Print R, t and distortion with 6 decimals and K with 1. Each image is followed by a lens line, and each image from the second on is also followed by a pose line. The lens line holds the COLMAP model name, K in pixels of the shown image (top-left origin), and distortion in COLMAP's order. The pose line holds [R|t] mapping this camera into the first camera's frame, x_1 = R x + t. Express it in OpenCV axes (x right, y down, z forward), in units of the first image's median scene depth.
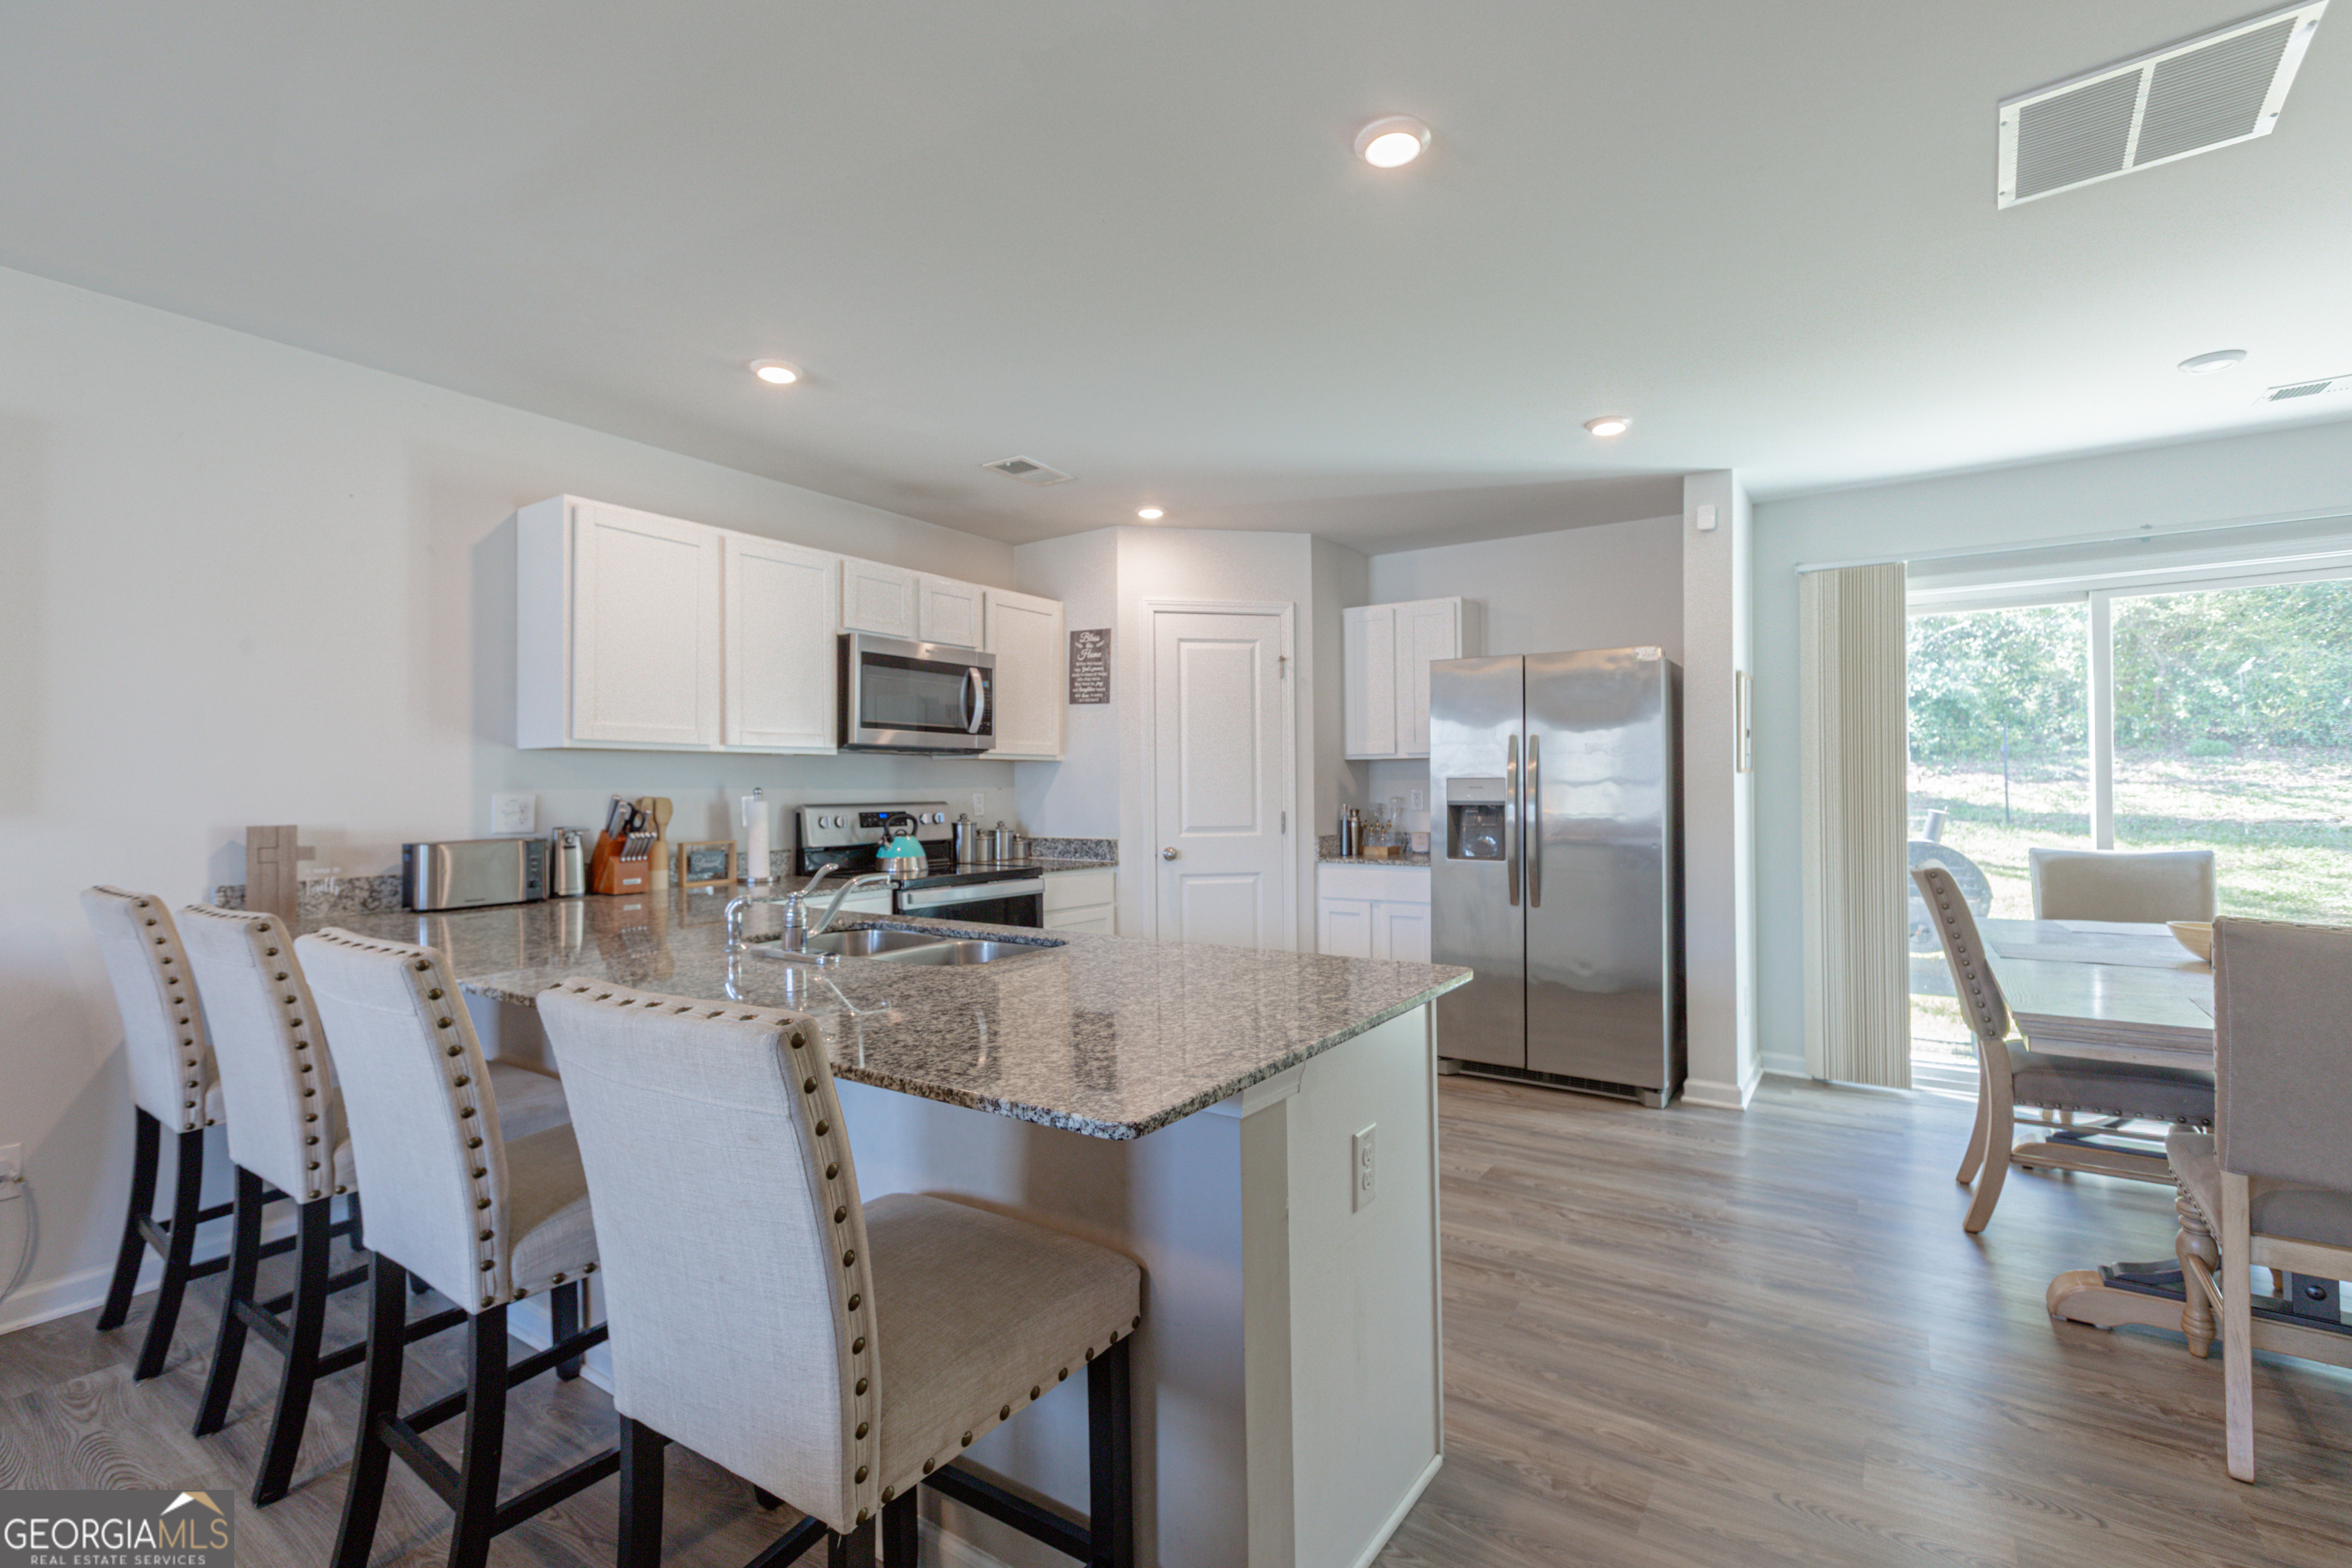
lens RADIAL K [[1079.5, 0, 1124.8], [0, 1079.5, 776.8], [0, 0, 1]] dist [0.005336, -0.000432]
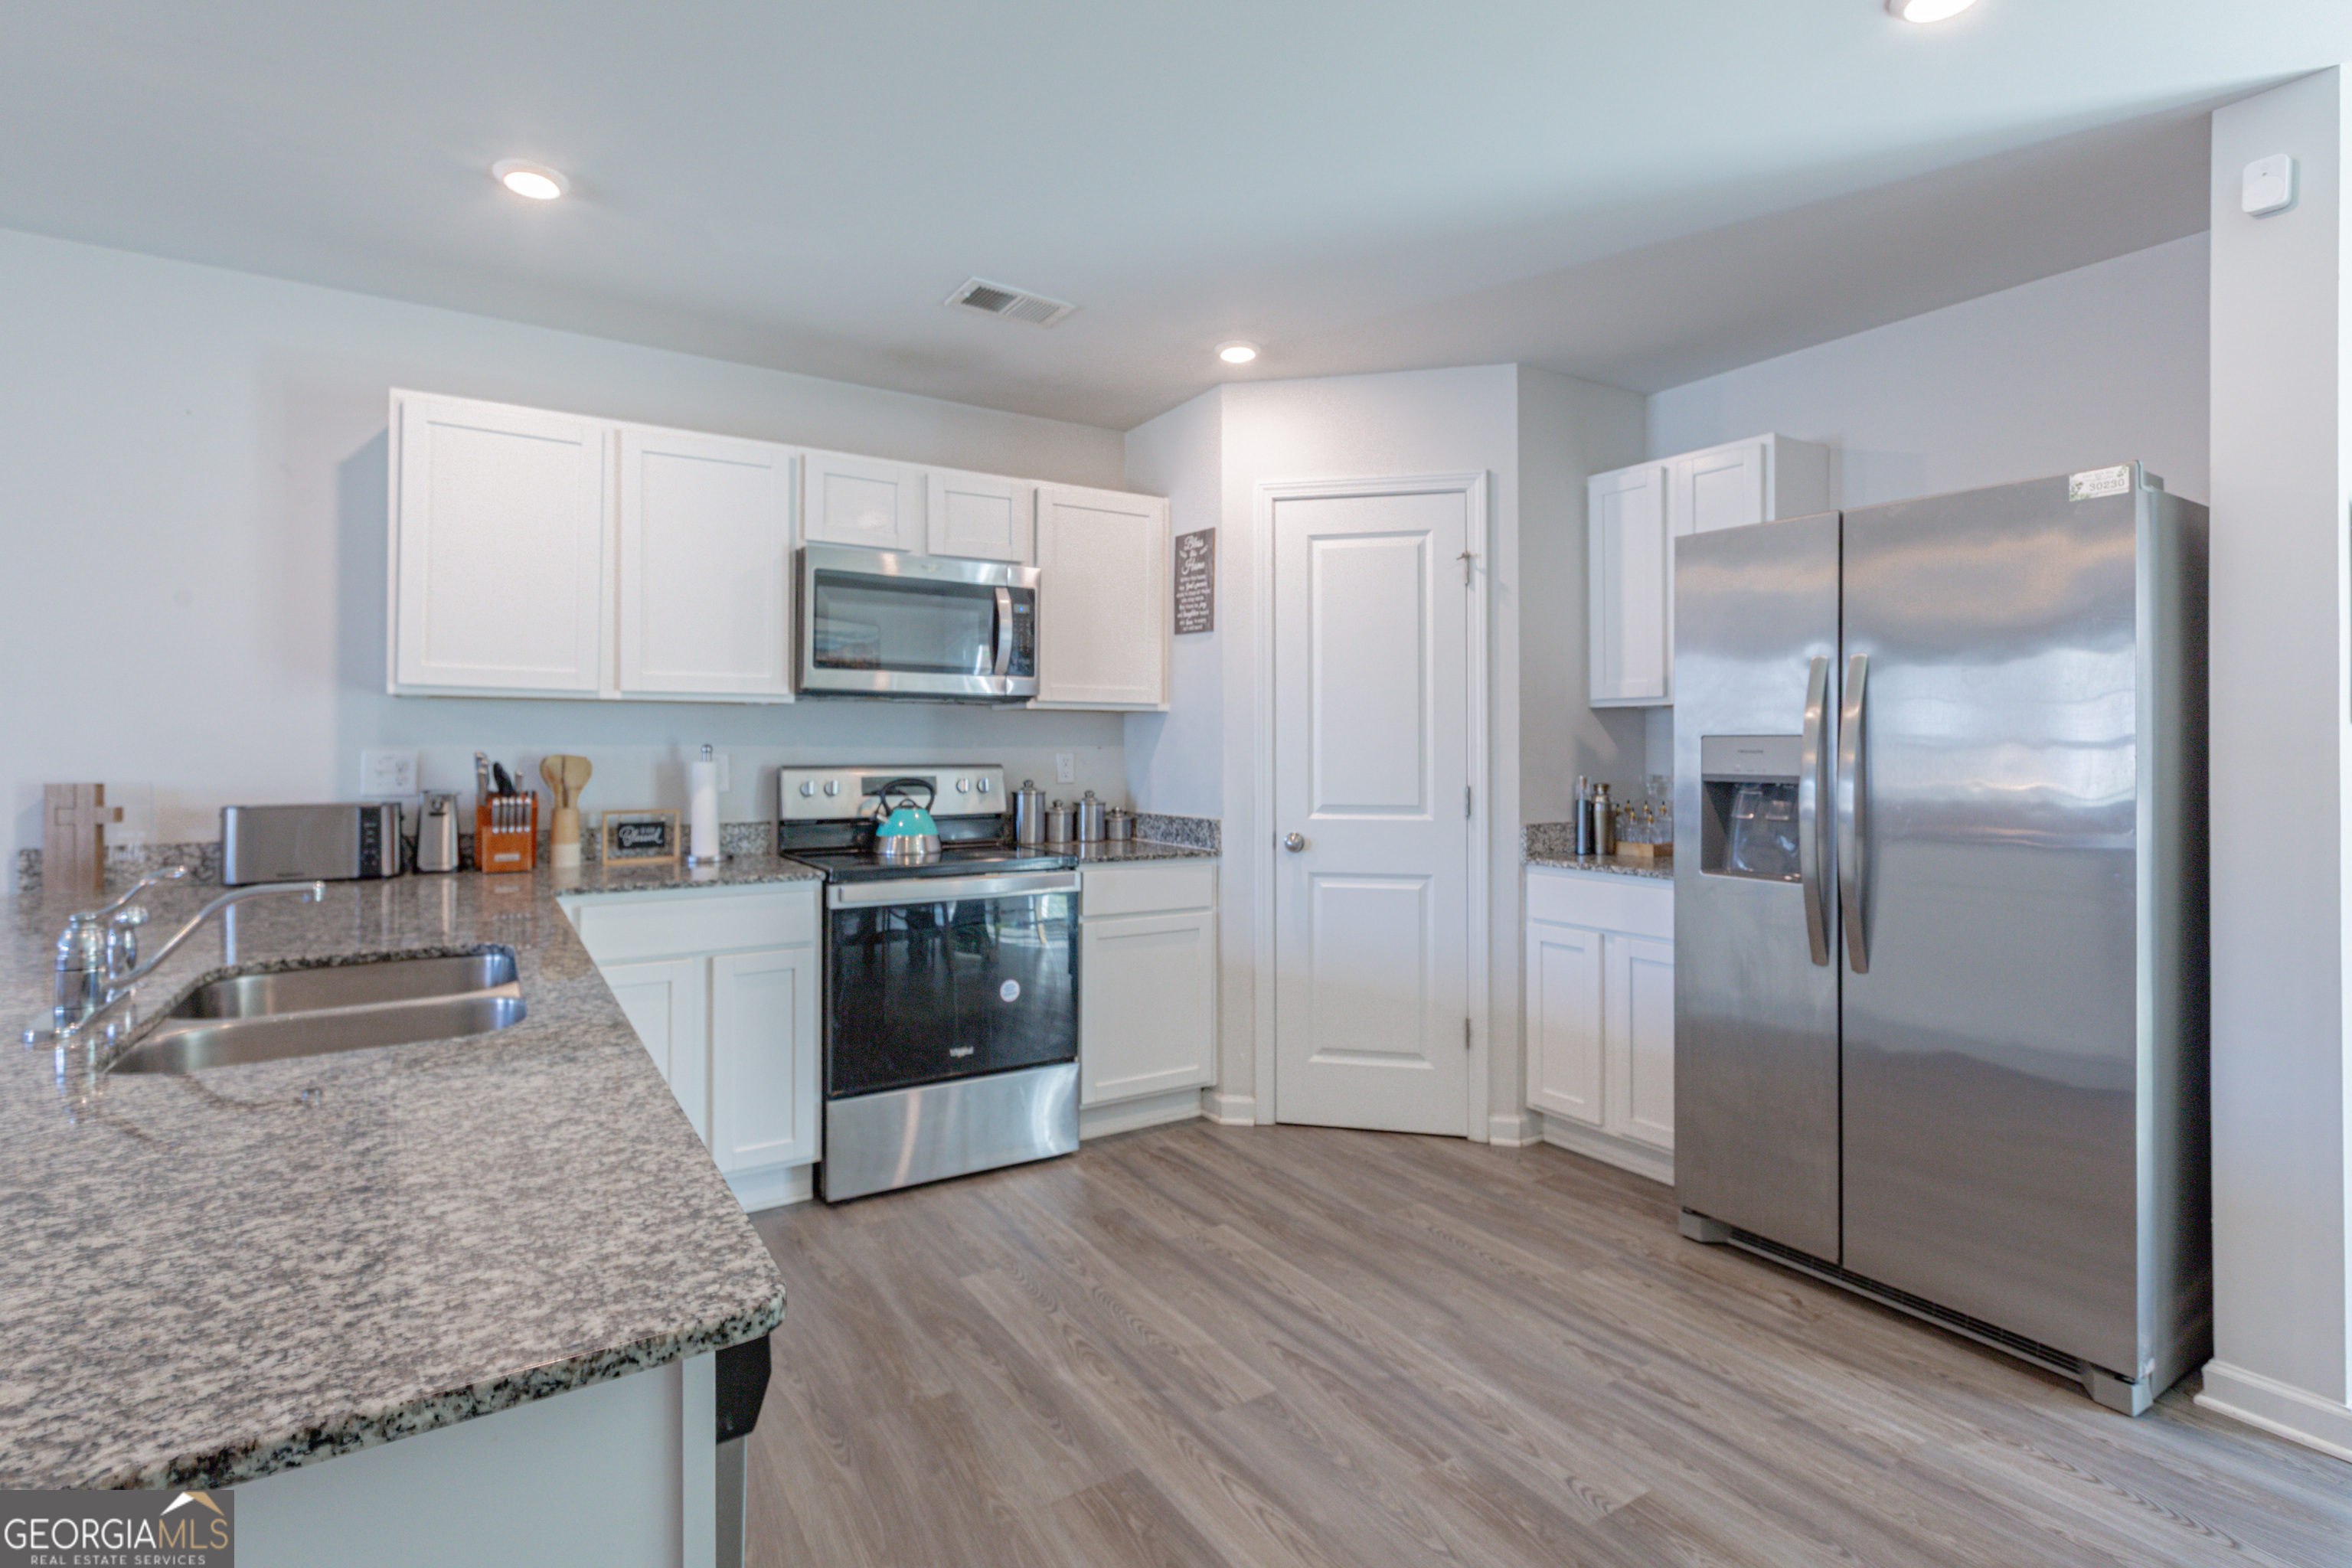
lens RADIAL K [[1079.5, 0, 1160.0], [0, 1079.5, 740.9], [0, 0, 1]] dist [0.005336, -0.000432]
pose [[0.920788, 0.003329, -0.390050, 0.254977], [-0.002548, 0.999994, 0.002519, 0.003851], [0.390056, -0.001325, 0.920790, 0.344131]]
